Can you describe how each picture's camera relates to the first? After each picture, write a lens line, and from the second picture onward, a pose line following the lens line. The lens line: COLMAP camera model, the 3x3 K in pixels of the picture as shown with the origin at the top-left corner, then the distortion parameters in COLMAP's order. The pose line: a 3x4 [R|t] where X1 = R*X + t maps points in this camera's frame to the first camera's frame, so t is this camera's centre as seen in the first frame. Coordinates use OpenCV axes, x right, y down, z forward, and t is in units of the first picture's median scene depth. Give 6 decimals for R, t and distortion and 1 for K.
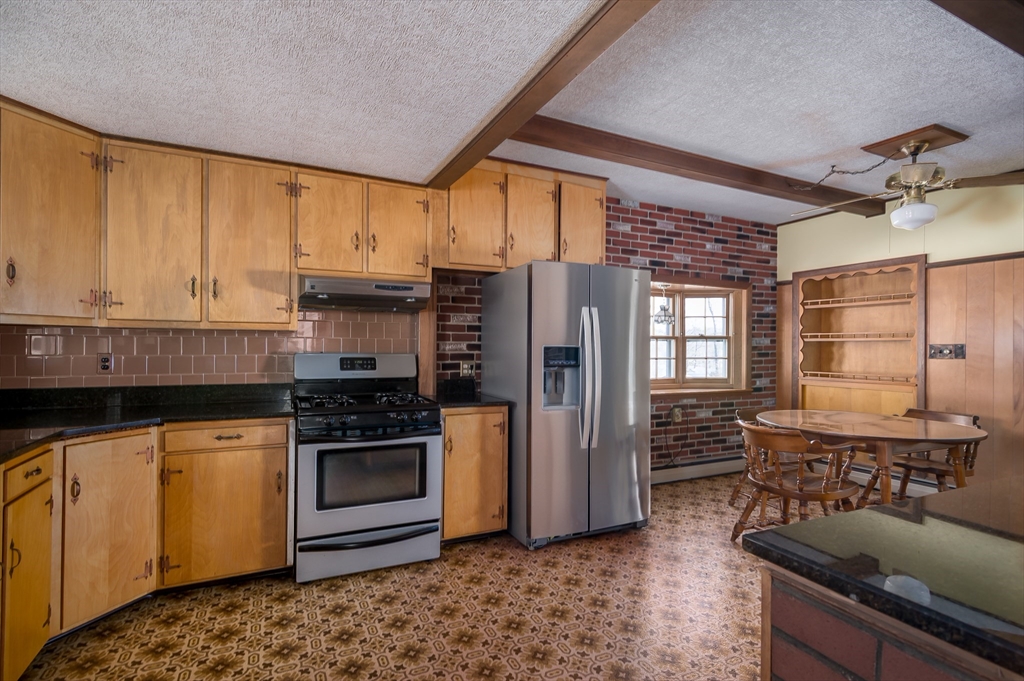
lens RADIAL K [[496.8, 0, 502.1], [0, 496.8, 343.6], [0, 0, 1]] dist [0.004973, -0.000412]
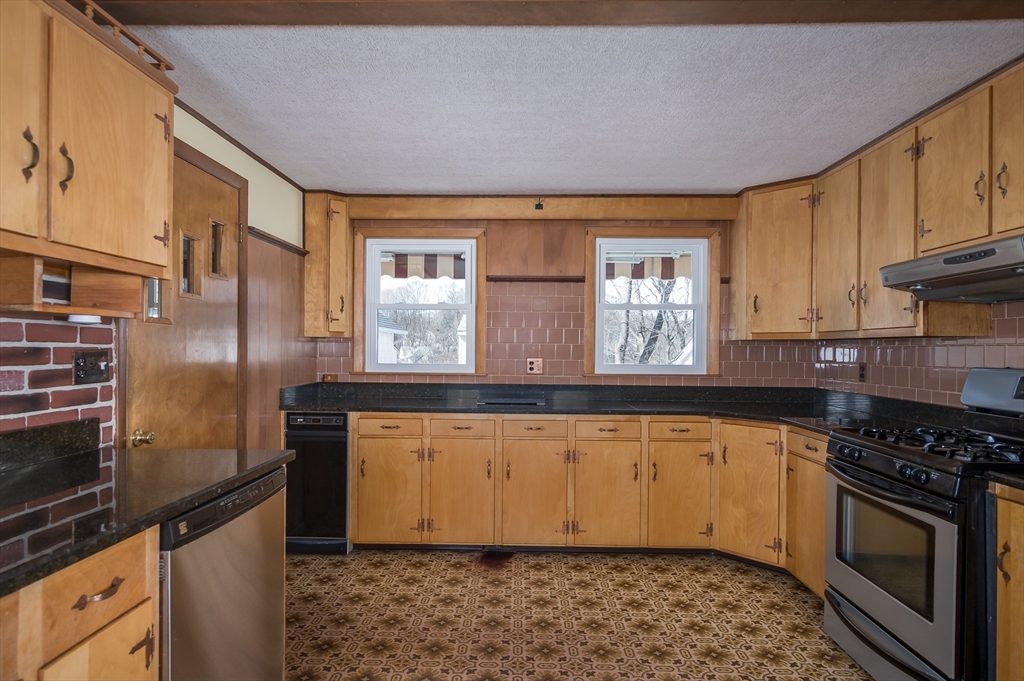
lens RADIAL K [[573.7, 0, 506.4], [0, 573.7, 348.6], [0, 0, 1]] dist [-0.000752, -0.000109]
pose [[-0.450218, -0.012624, -0.892829, 0.635128], [-0.011526, 0.999899, -0.008326, 0.006984], [0.892844, 0.006542, -0.450318, 0.834571]]
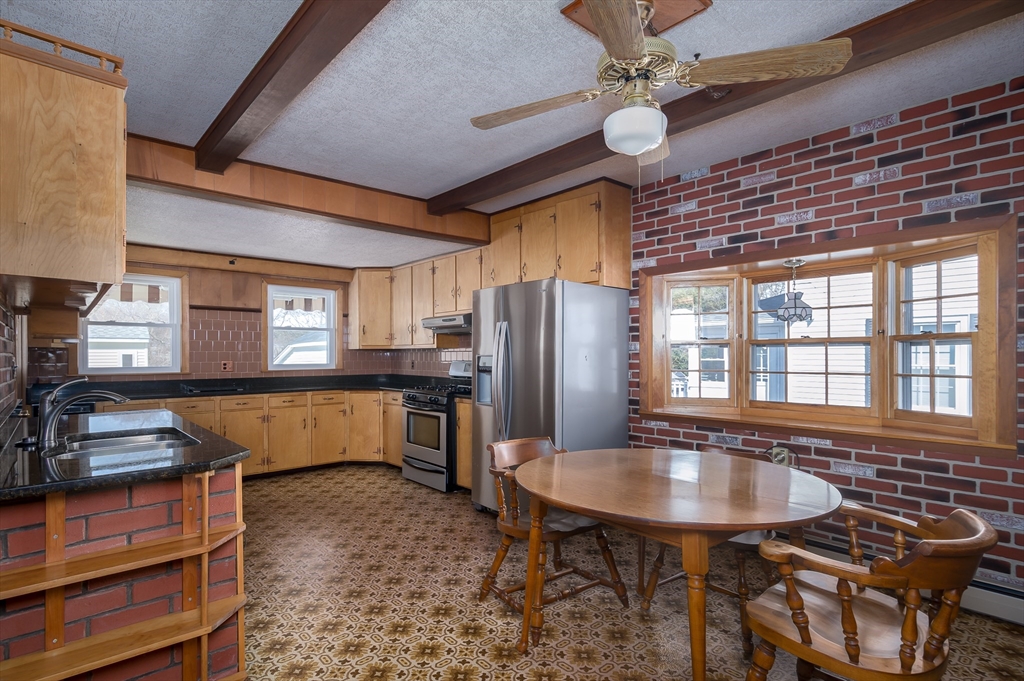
lens RADIAL K [[496.8, 0, 498.6], [0, 496.8, 358.8], [0, 0, 1]] dist [0.004973, -0.000412]
pose [[0.277529, -0.001138, -0.960716, 1.394537], [0.006045, 0.999982, 0.000562, 0.013767], [0.960698, -0.005964, 0.277531, 0.719822]]
